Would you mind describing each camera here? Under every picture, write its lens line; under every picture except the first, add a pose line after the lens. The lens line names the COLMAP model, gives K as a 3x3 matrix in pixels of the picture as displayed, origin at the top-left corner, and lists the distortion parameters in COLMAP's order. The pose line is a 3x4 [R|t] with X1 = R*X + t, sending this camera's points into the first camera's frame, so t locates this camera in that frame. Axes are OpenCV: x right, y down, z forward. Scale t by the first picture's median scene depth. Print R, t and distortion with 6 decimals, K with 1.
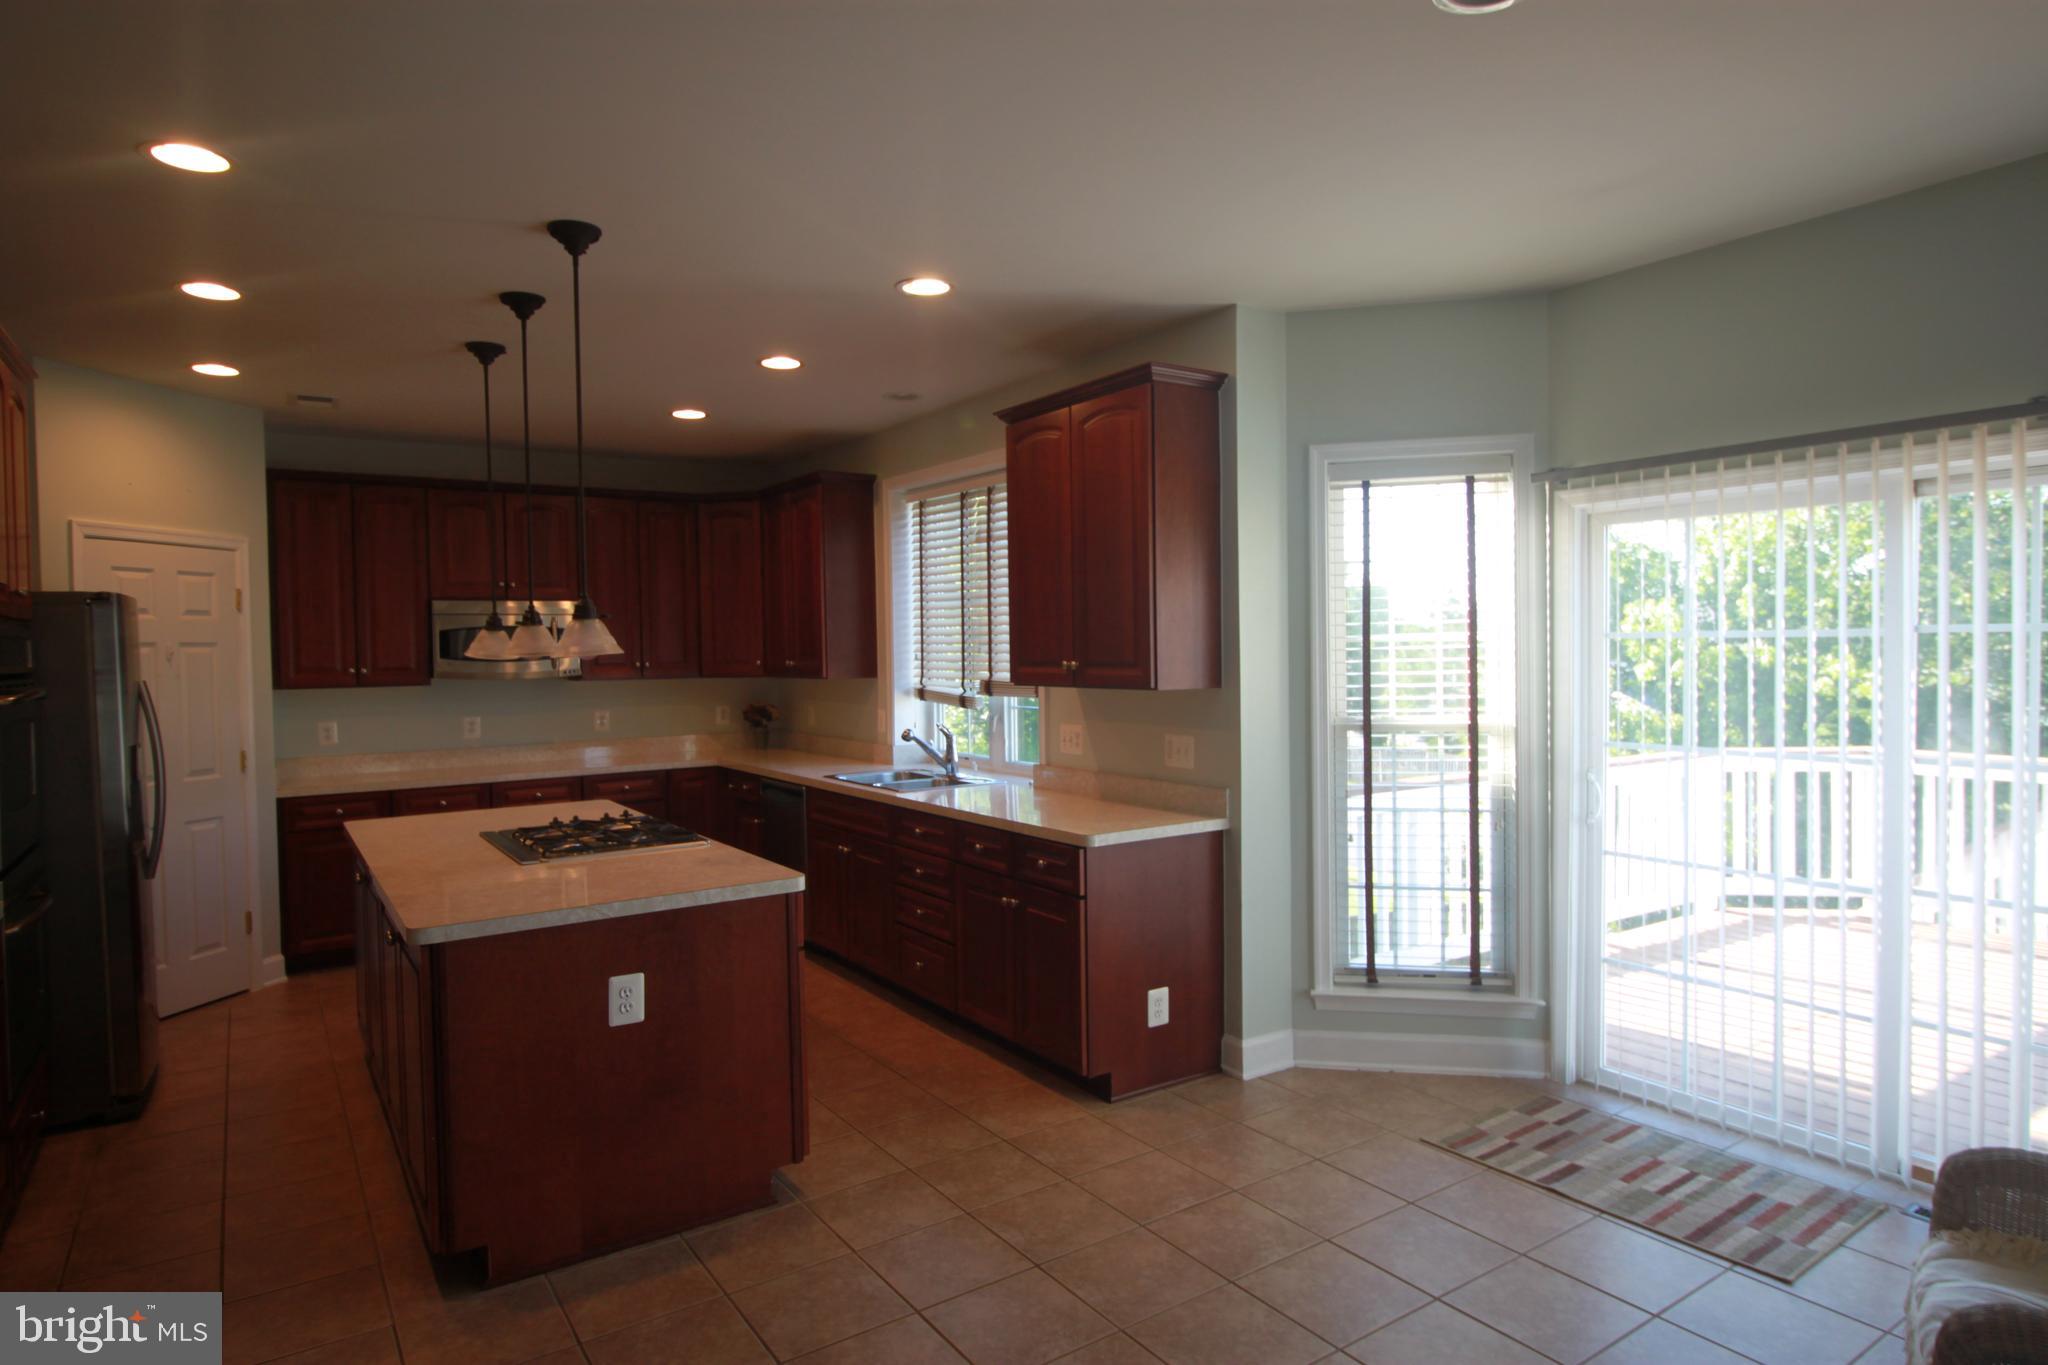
lens RADIAL K [[1170.4, 0, 1031.6], [0, 1170.4, 680.7], [0, 0, 1]] dist [-0.003009, -0.001076]
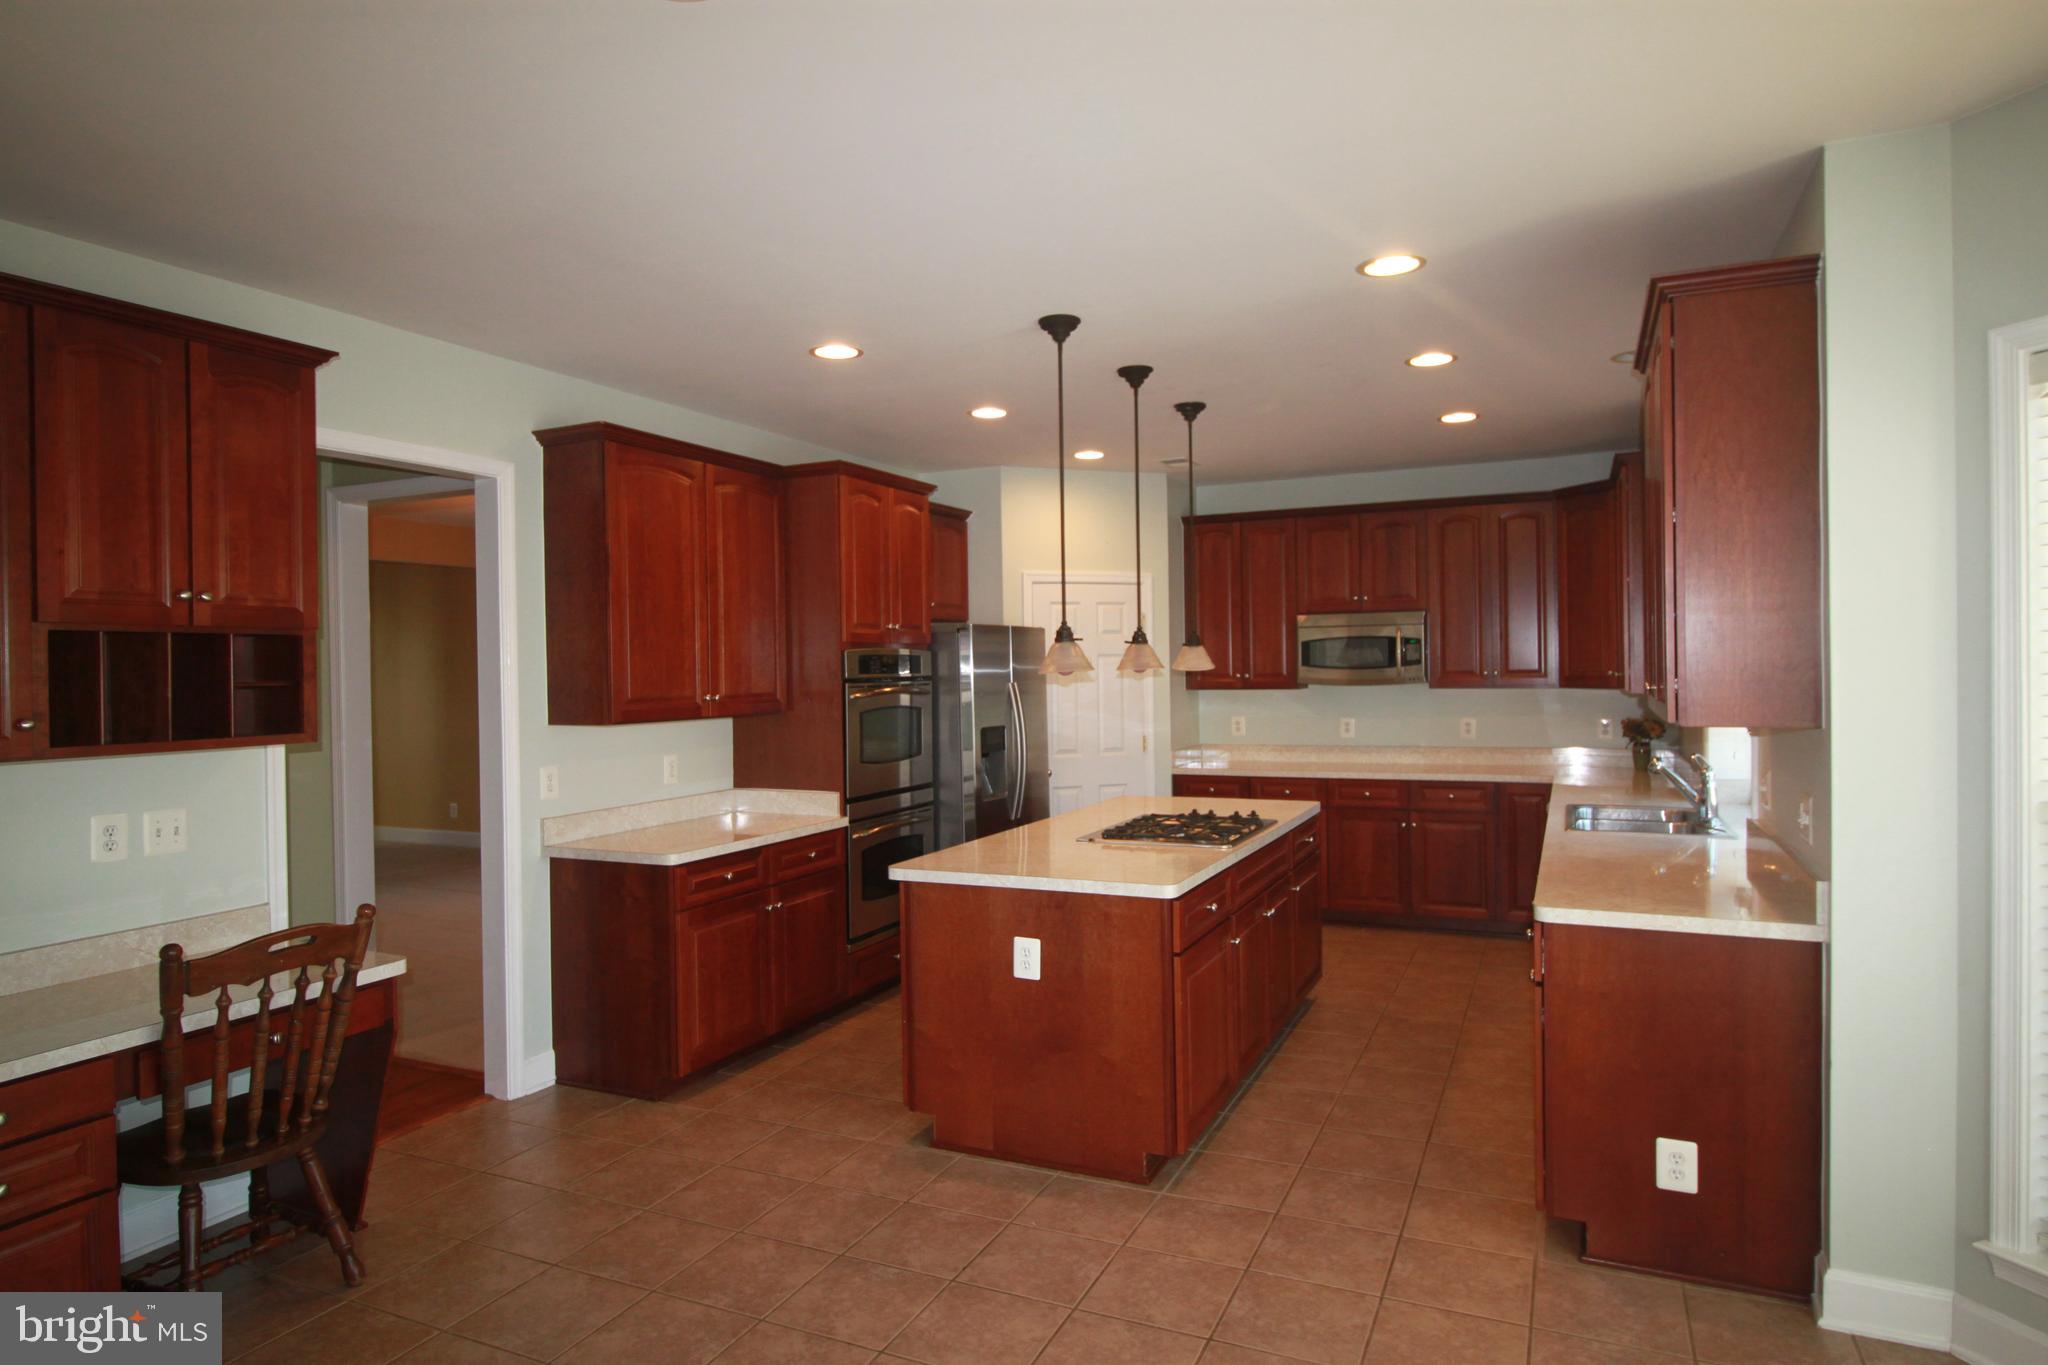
lens RADIAL K [[1170.4, 0, 1033.0], [0, 1170.4, 674.2], [0, 0, 1]] dist [-0.003009, -0.001076]
pose [[0.514679, 0.014773, -0.857256, 0.508827], [-0.017362, 0.999826, 0.006806, -0.021389], [0.857207, 0.011380, 0.514846, 0.281013]]
